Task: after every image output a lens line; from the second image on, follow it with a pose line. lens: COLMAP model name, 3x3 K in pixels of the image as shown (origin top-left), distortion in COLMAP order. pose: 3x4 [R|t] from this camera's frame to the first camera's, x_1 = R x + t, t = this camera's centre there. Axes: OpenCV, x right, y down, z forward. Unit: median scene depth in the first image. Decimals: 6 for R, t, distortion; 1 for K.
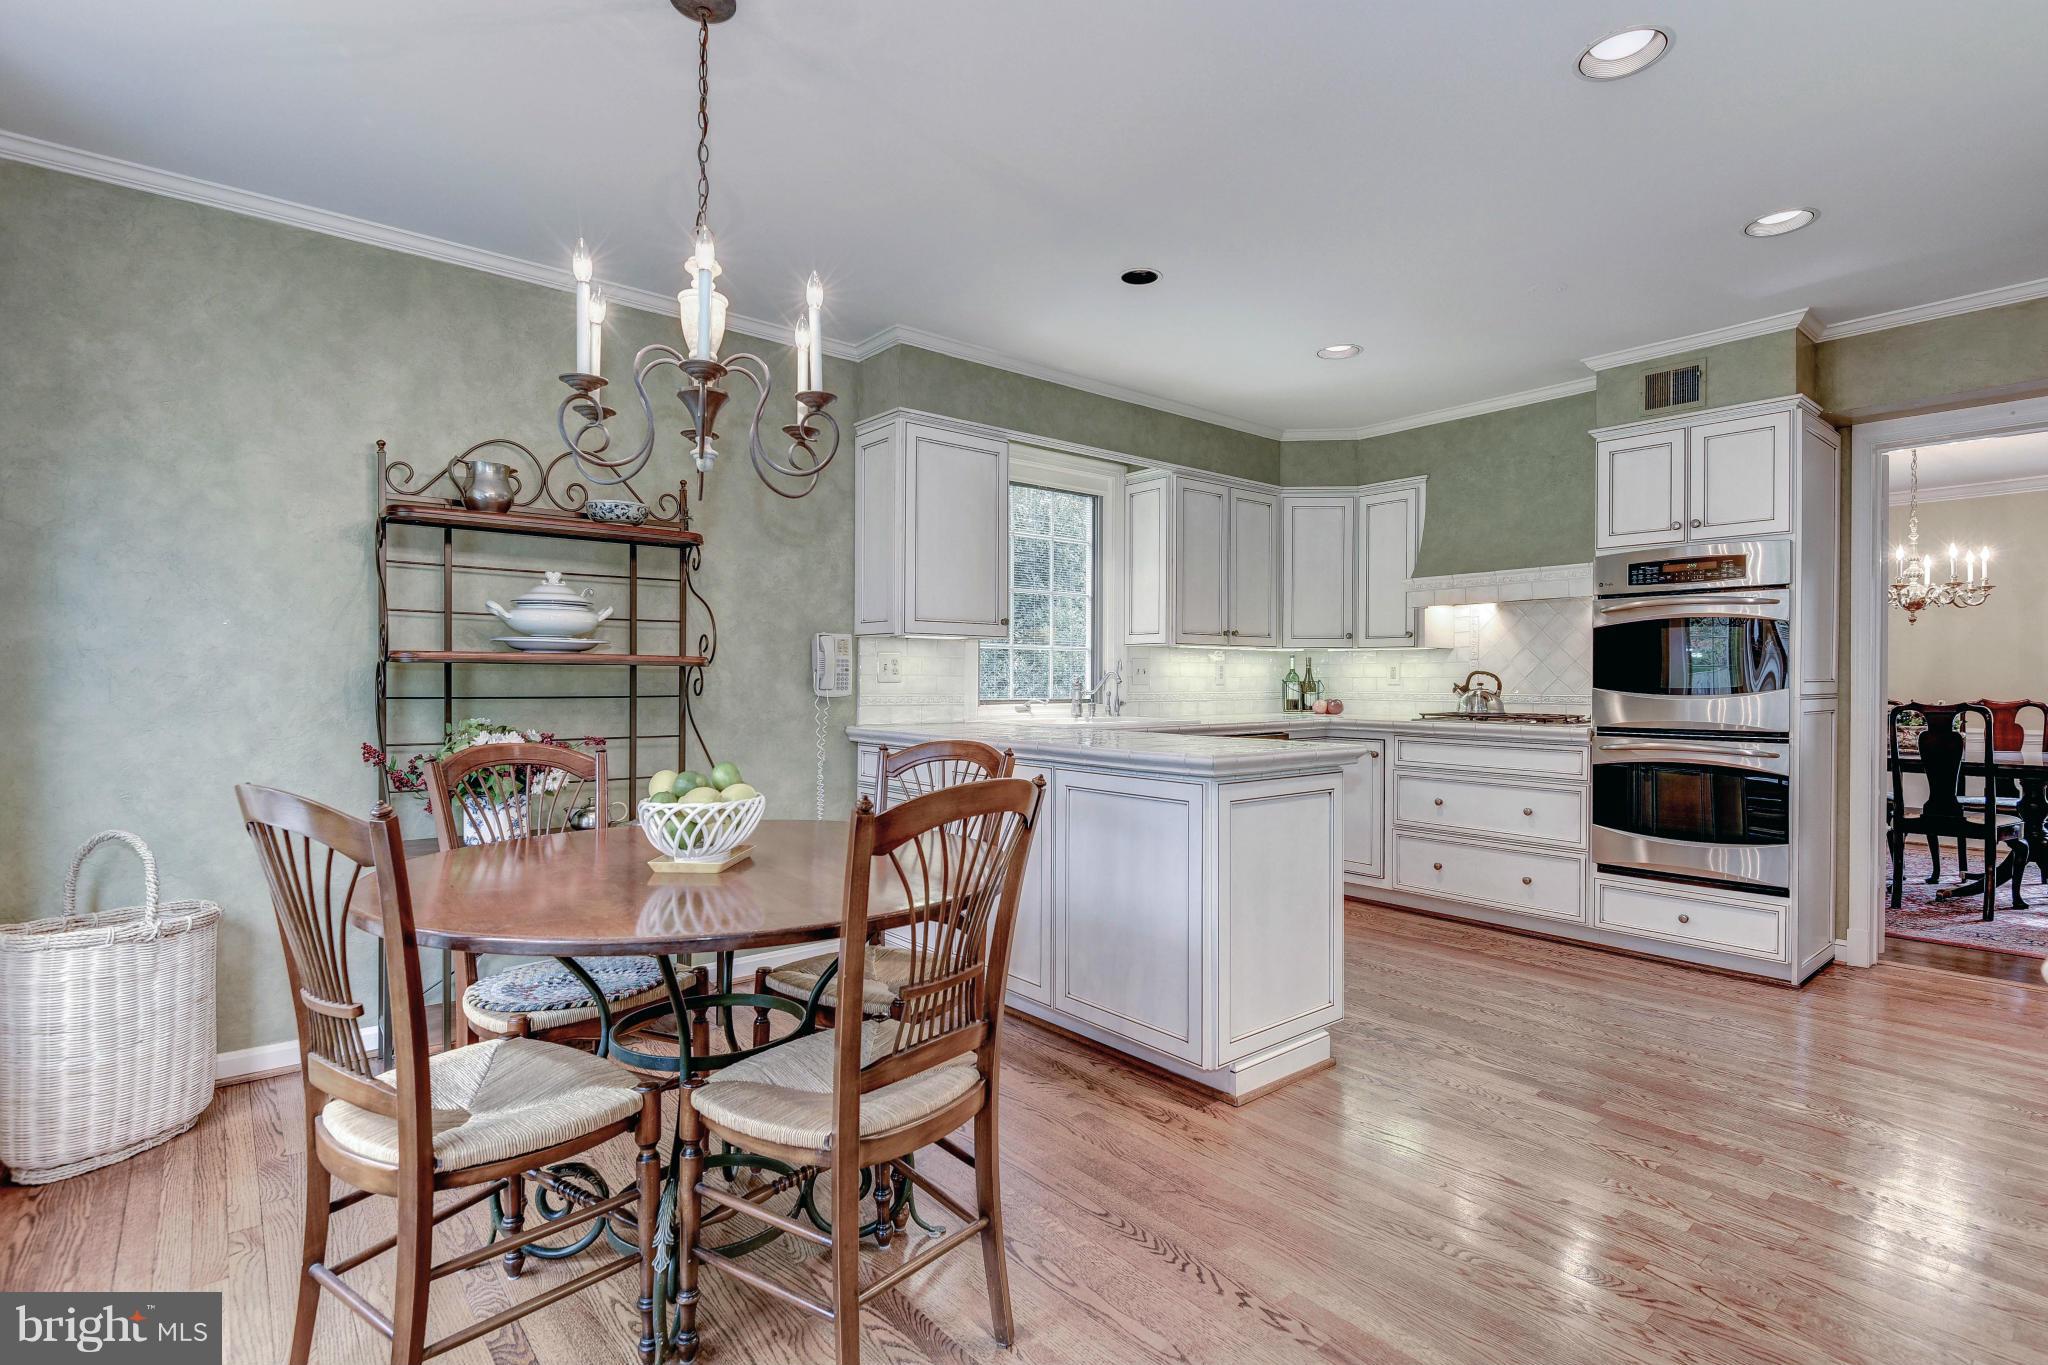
lens RADIAL K [[990.9, 0, 1024.0], [0, 990.9, 682.5], [0, 0, 1]] dist [0.000766, -0.011818]
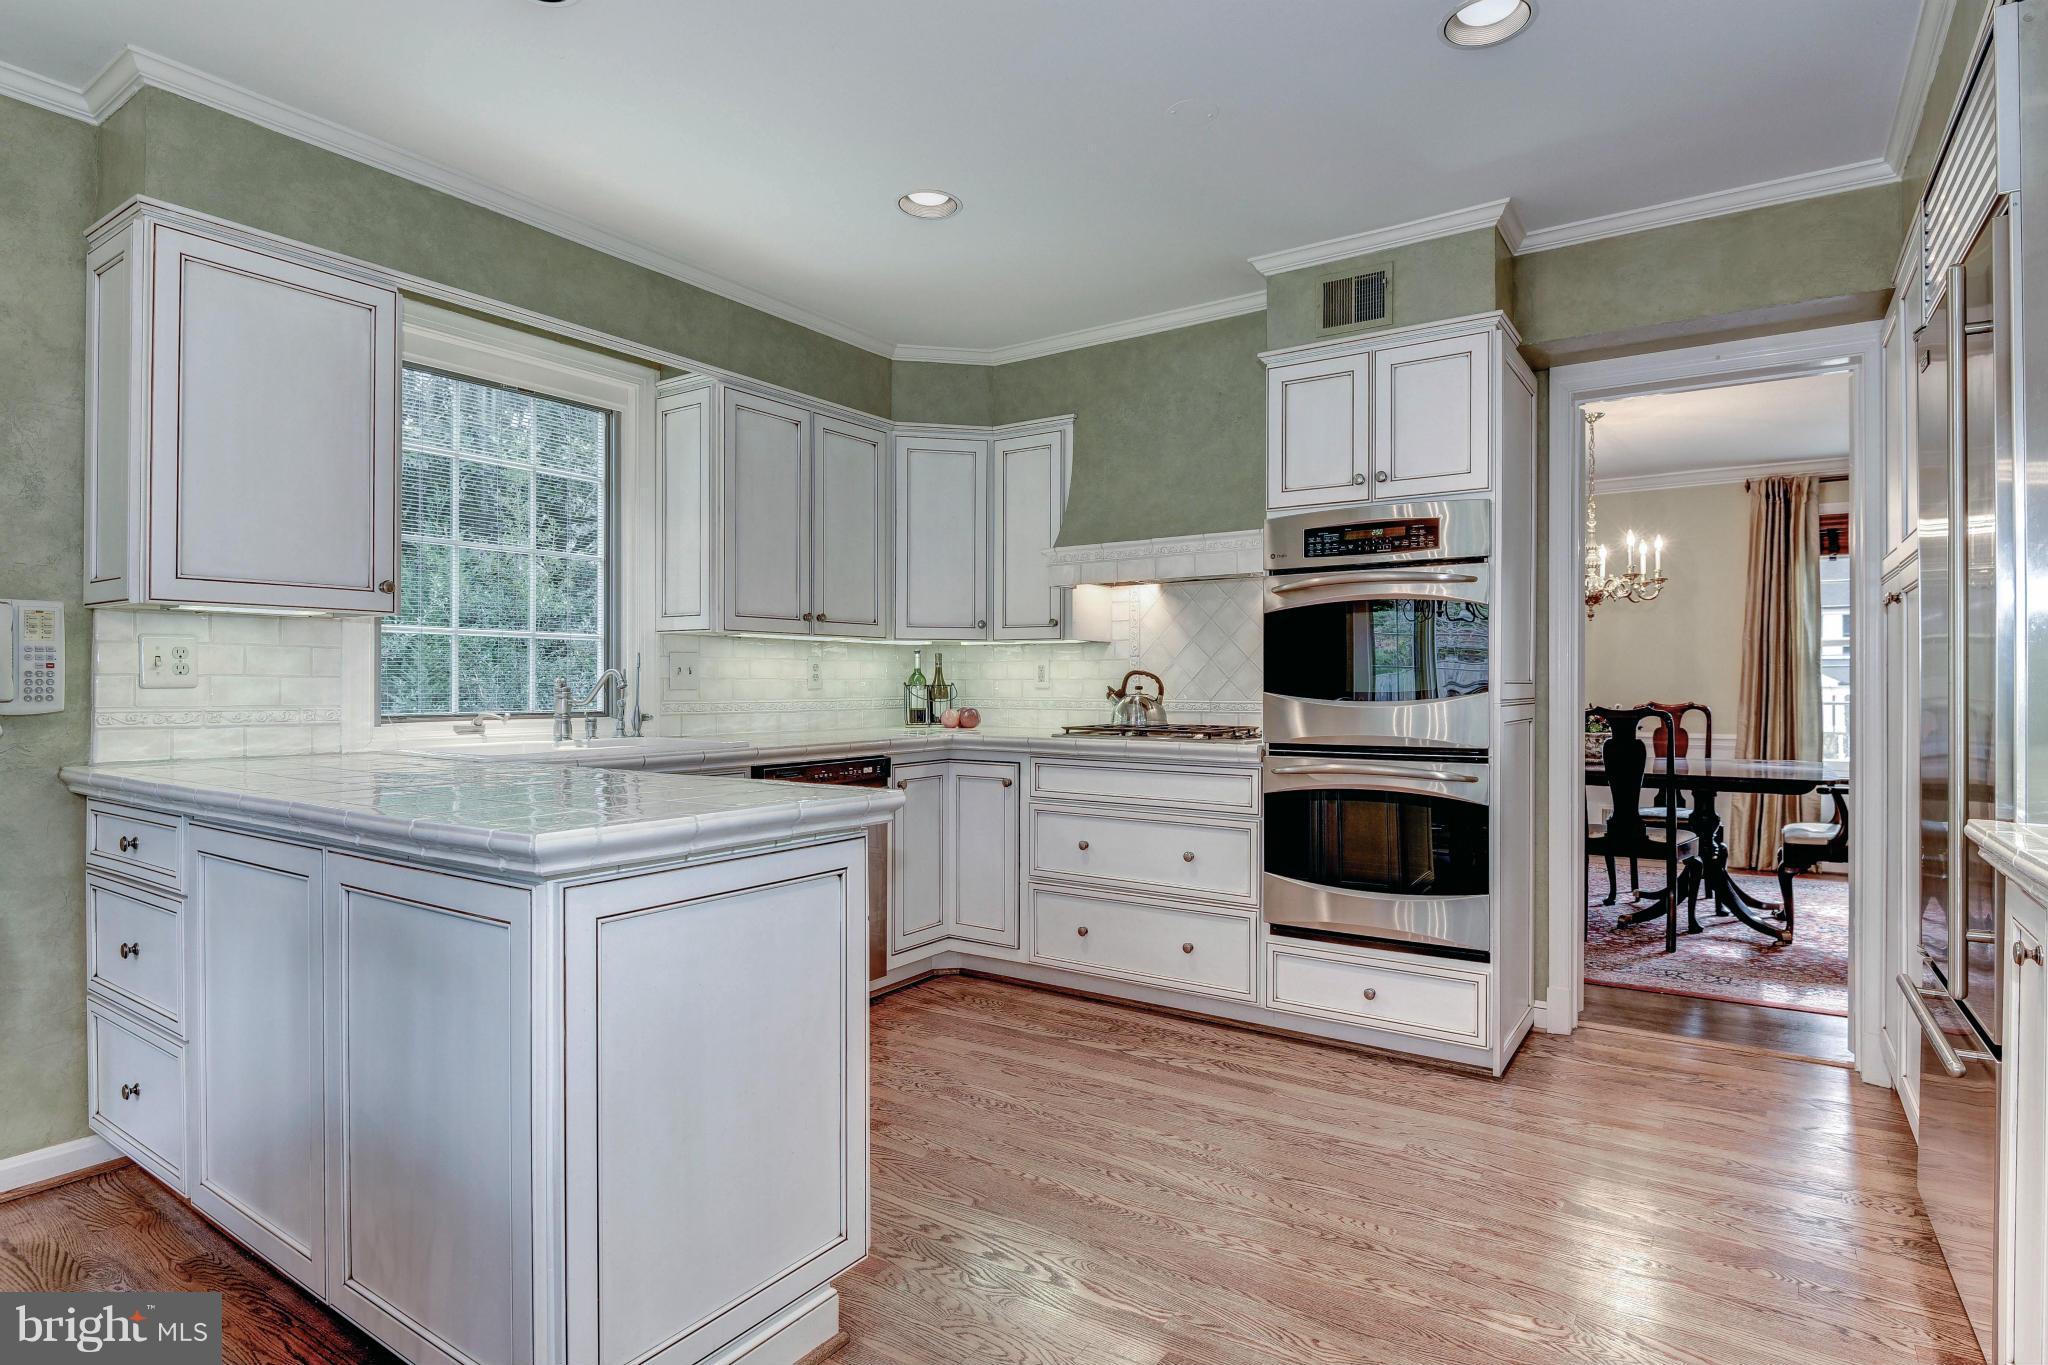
lens RADIAL K [[1035.0, 0, 1059.4], [0, 1035.0, 682.1], [0, 0, 1]] dist [0.000678, -0.020084]
pose [[0.956005, -0.001538, 0.293345, 0.188594], [0.002910, 0.999987, -0.004241, 0.000609], [-0.293335, 0.004908, 0.955997, 0.281960]]
